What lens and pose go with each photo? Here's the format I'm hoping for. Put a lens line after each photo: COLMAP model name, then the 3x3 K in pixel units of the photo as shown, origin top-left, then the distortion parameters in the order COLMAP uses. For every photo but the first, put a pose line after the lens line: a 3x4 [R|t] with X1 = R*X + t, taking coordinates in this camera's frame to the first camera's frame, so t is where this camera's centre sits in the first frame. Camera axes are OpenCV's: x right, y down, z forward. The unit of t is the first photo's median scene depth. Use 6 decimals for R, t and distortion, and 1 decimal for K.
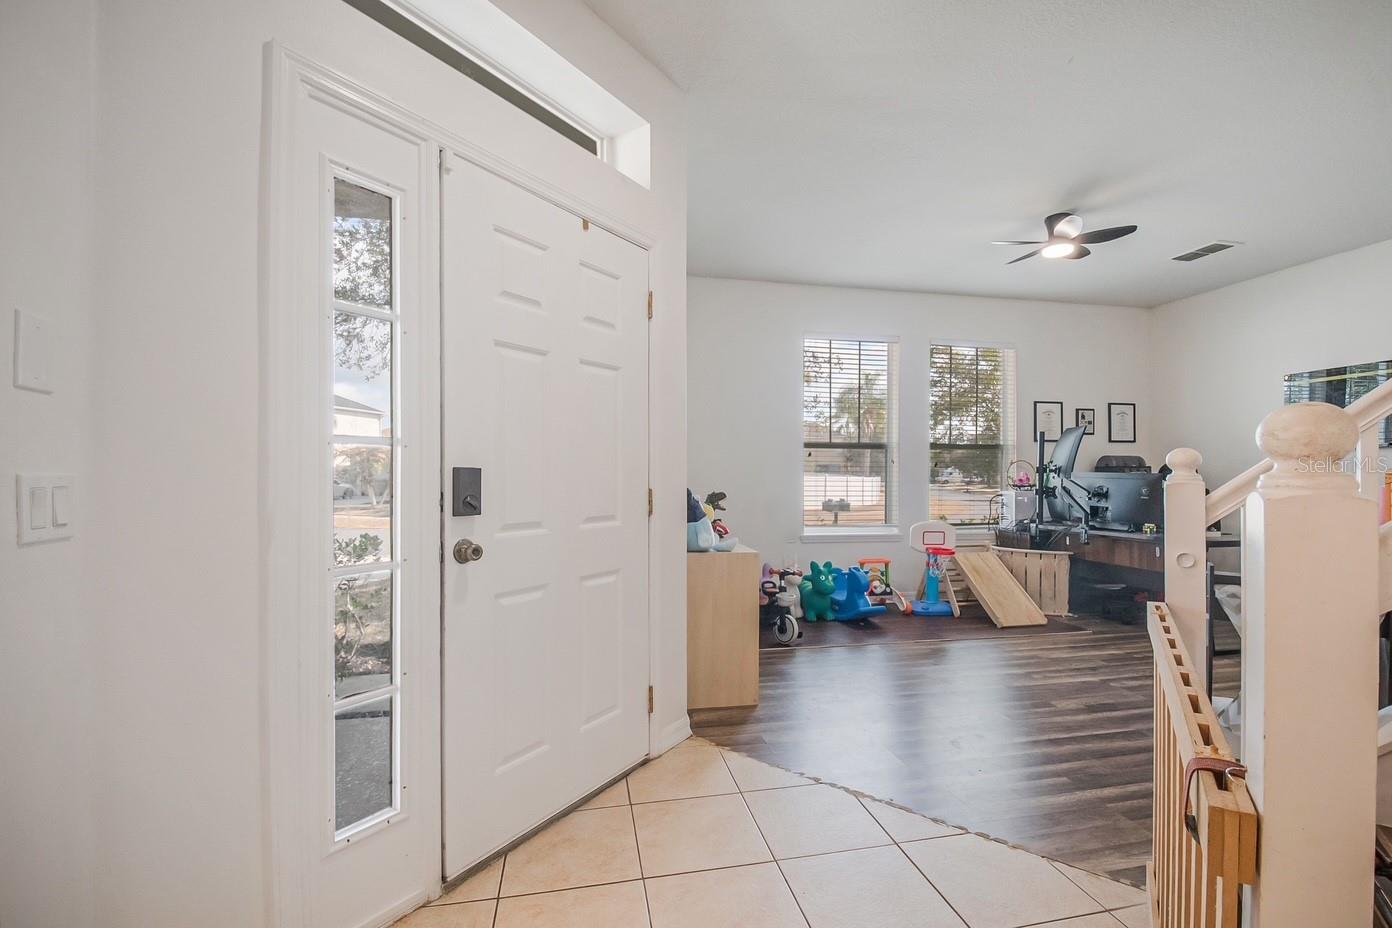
lens RADIAL K [[609.0, 0, 702.0], [0, 609.0, 475.3], [0, 0, 1]] dist [0.015902, -0.021558]
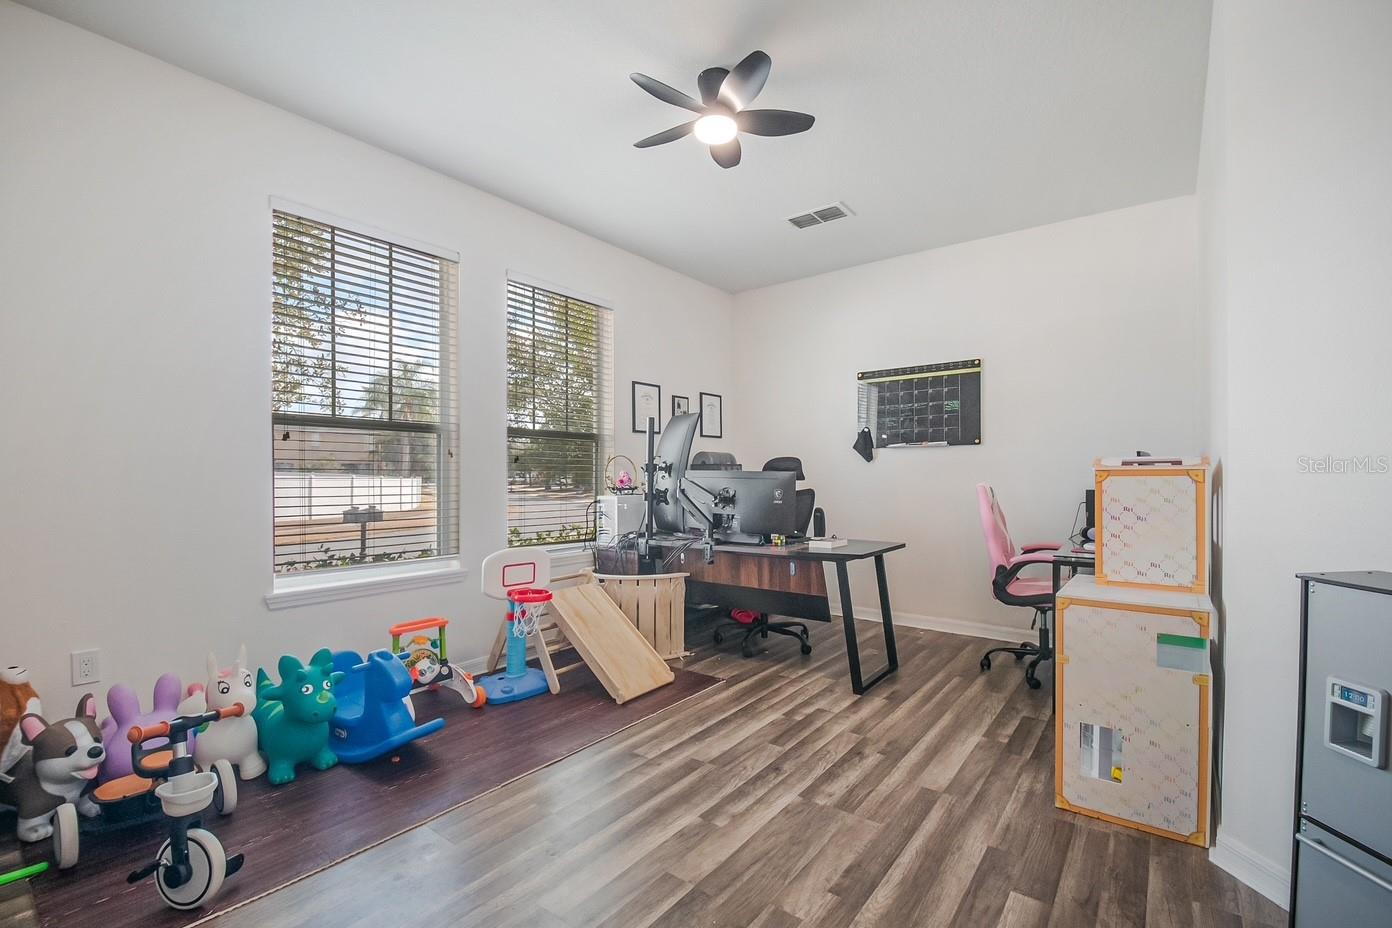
lens RADIAL K [[609.0, 0, 702.0], [0, 609.0, 475.3], [0, 0, 1]] dist [0.015902, -0.021558]
pose [[0.754479, -0.005477, 0.656302, 0.109531], [0.005807, 0.999982, 0.001670, -0.000175], [-0.656299, 0.002551, 0.754497, 0.402812]]
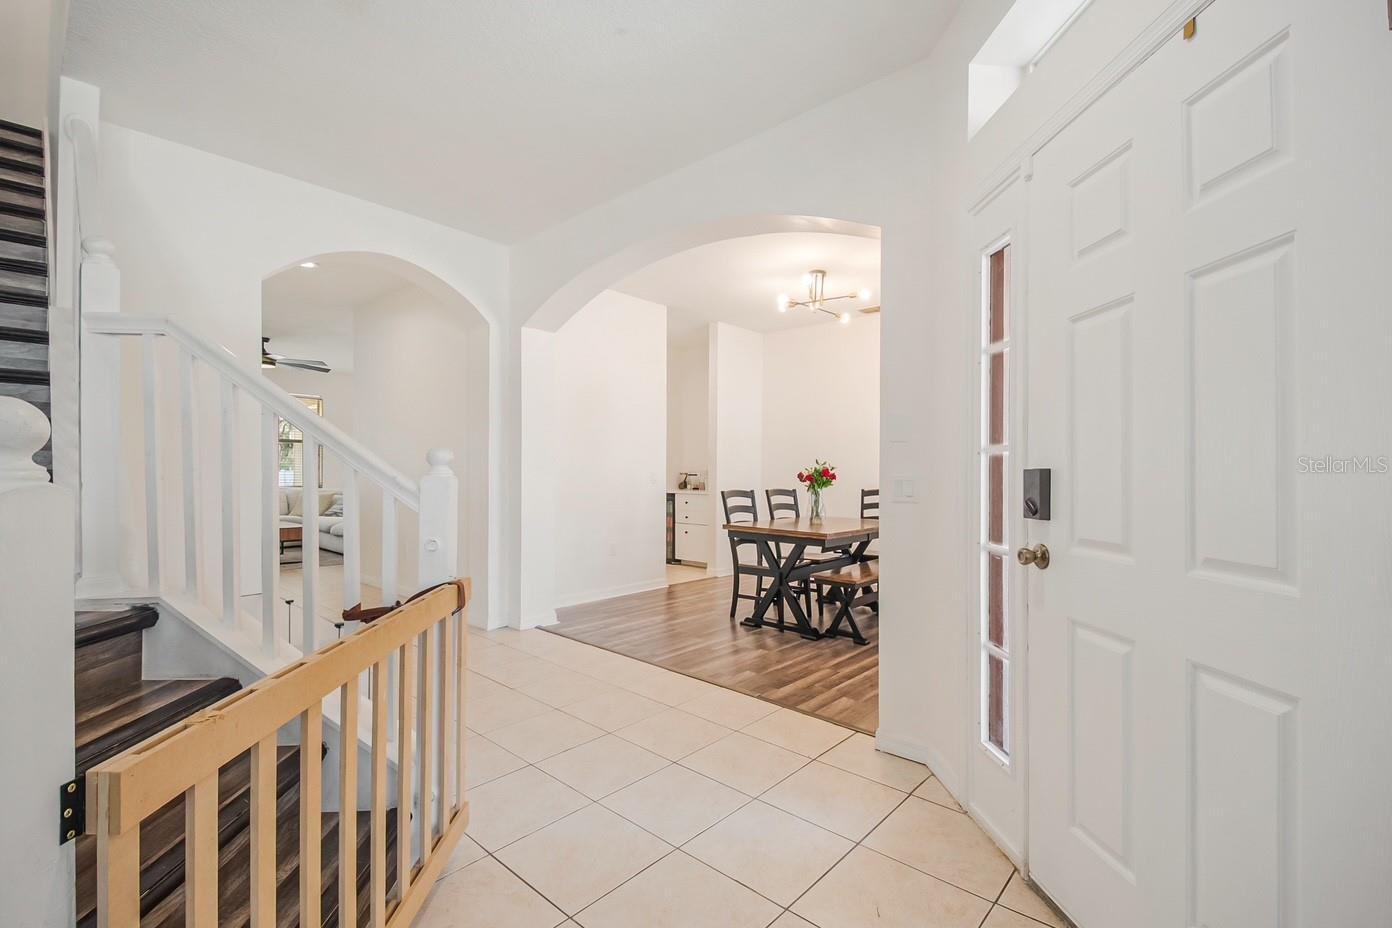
lens RADIAL K [[625.0, 0, 696.0], [0, 625.0, 464.0], [0, 0, 1]] dist [0.000437, -0.007868]
pose [[-0.805478, -0.008678, -0.592562, 0.213372], [-0.009841, 0.999951, -0.001267, -0.004399], [0.592543, 0.004811, -0.805524, 0.506060]]
